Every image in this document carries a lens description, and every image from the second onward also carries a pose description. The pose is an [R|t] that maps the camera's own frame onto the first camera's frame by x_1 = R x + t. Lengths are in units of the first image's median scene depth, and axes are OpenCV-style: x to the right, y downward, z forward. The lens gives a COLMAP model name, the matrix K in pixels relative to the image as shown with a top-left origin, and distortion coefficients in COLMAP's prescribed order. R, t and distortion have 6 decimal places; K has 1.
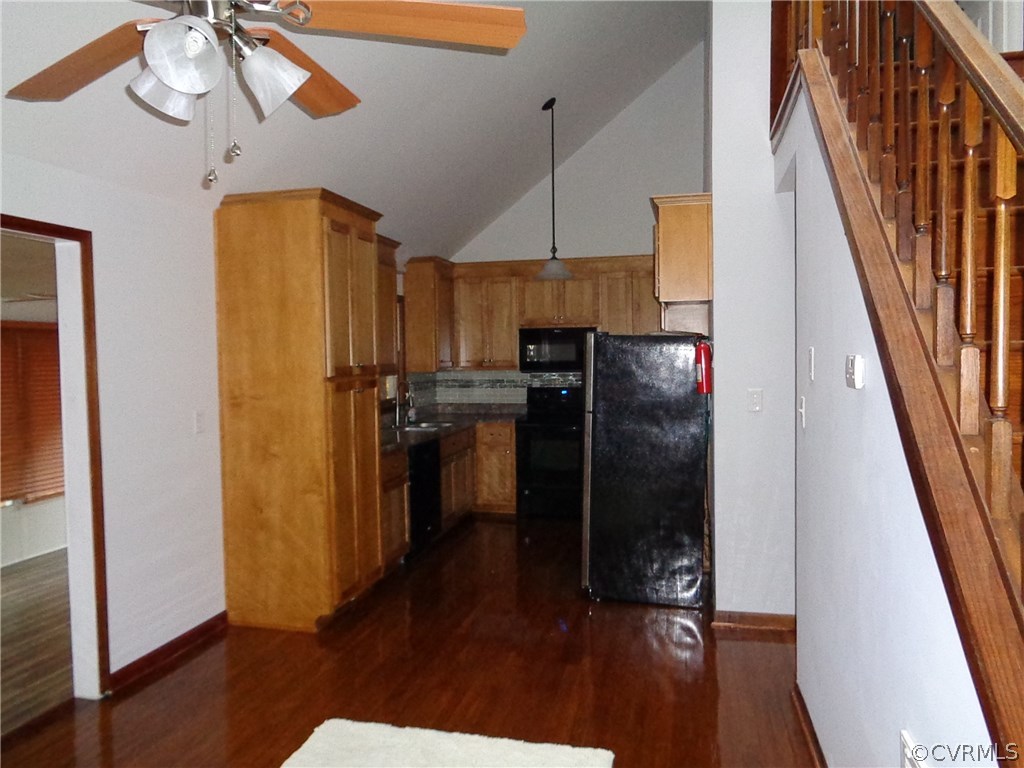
lens RADIAL K [[765.7, 0, 512.3], [0, 765.7, 385.8], [0, 0, 1]] dist [-0.009511, -0.005662]
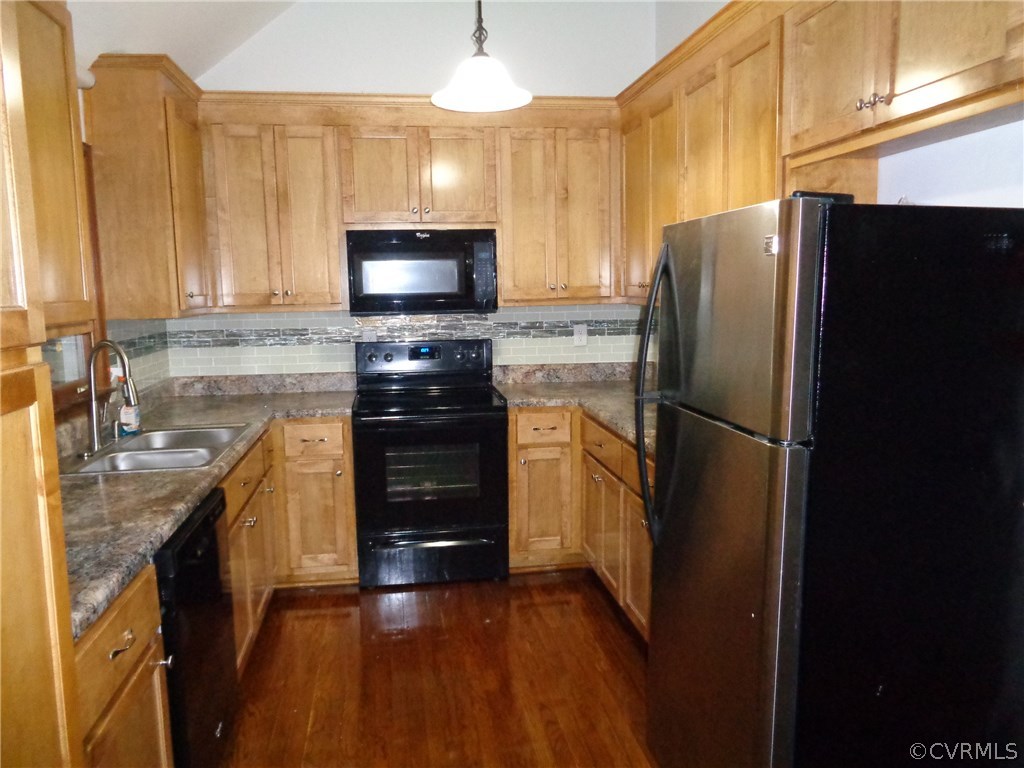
lens RADIAL K [[765.7, 0, 509.4], [0, 765.7, 378.6], [0, 0, 1]] dist [-0.009511, -0.005662]
pose [[0.928655, -0.048769, 0.367726, -0.080524], [0.020207, 0.996499, 0.081128, -0.014632], [-0.370395, -0.067910, 0.926389, 0.468670]]
